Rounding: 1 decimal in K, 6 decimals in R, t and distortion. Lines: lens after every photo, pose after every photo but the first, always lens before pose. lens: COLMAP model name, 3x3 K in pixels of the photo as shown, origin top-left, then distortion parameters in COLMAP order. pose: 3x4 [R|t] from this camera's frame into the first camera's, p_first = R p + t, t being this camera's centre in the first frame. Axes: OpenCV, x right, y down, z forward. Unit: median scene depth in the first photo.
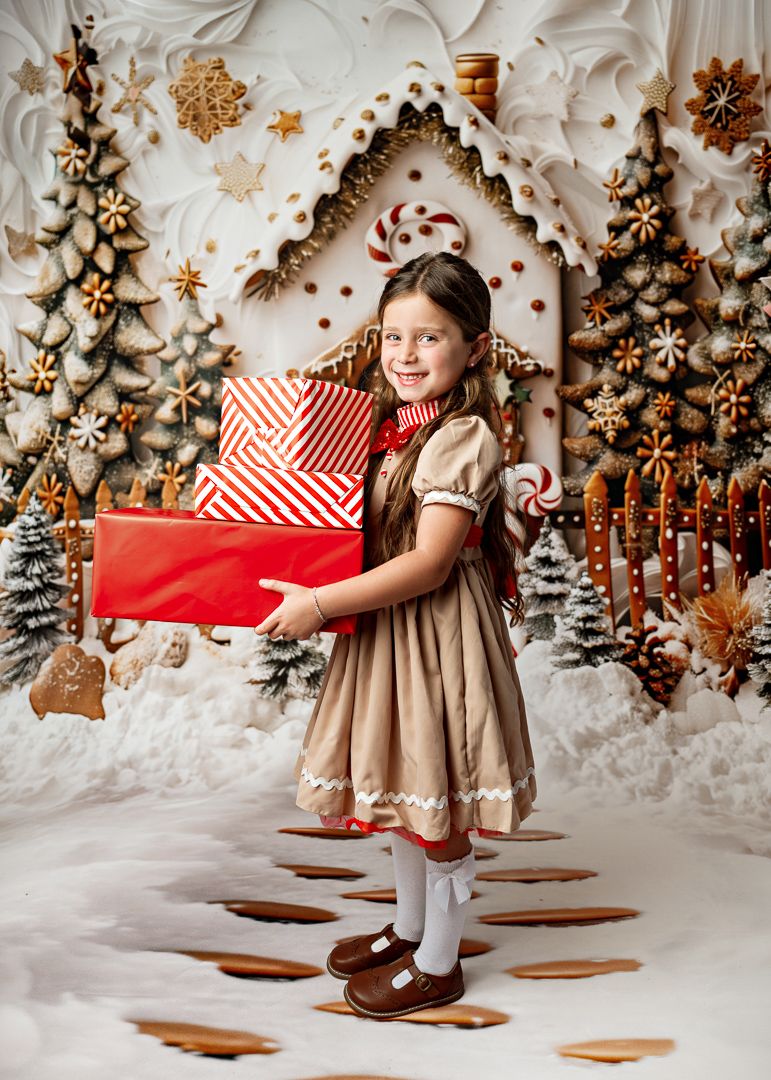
lens RADIAL K [[744.3, 0, 395.1], [0, 744.3, 530.3], [0, 0, 1]] dist [0.023573, 0.005594]
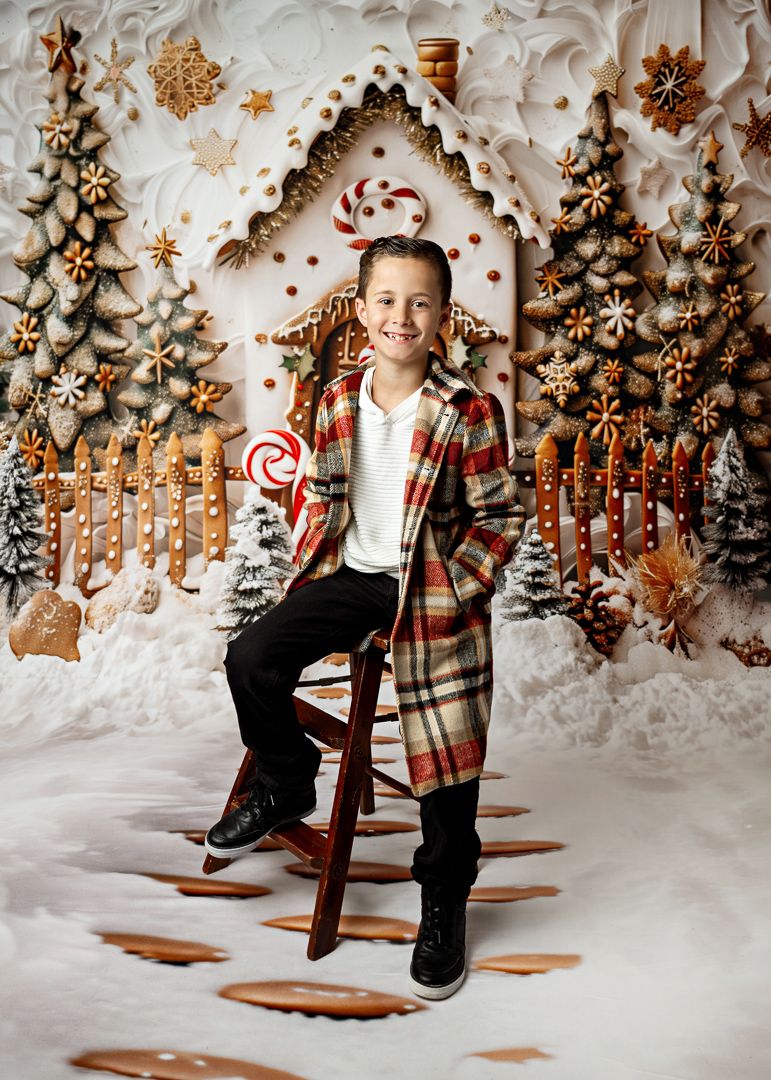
lens RADIAL K [[775.7, 0, 380.4], [0, 775.7, 465.6], [0, 0, 1]] dist [0.023631, 0.010755]
pose [[0.999869, 0.011823, -0.011031, 0.046173], [-0.011855, 0.999926, -0.002885, -0.027524], [0.010996, 0.003015, 0.999935, -0.100553]]
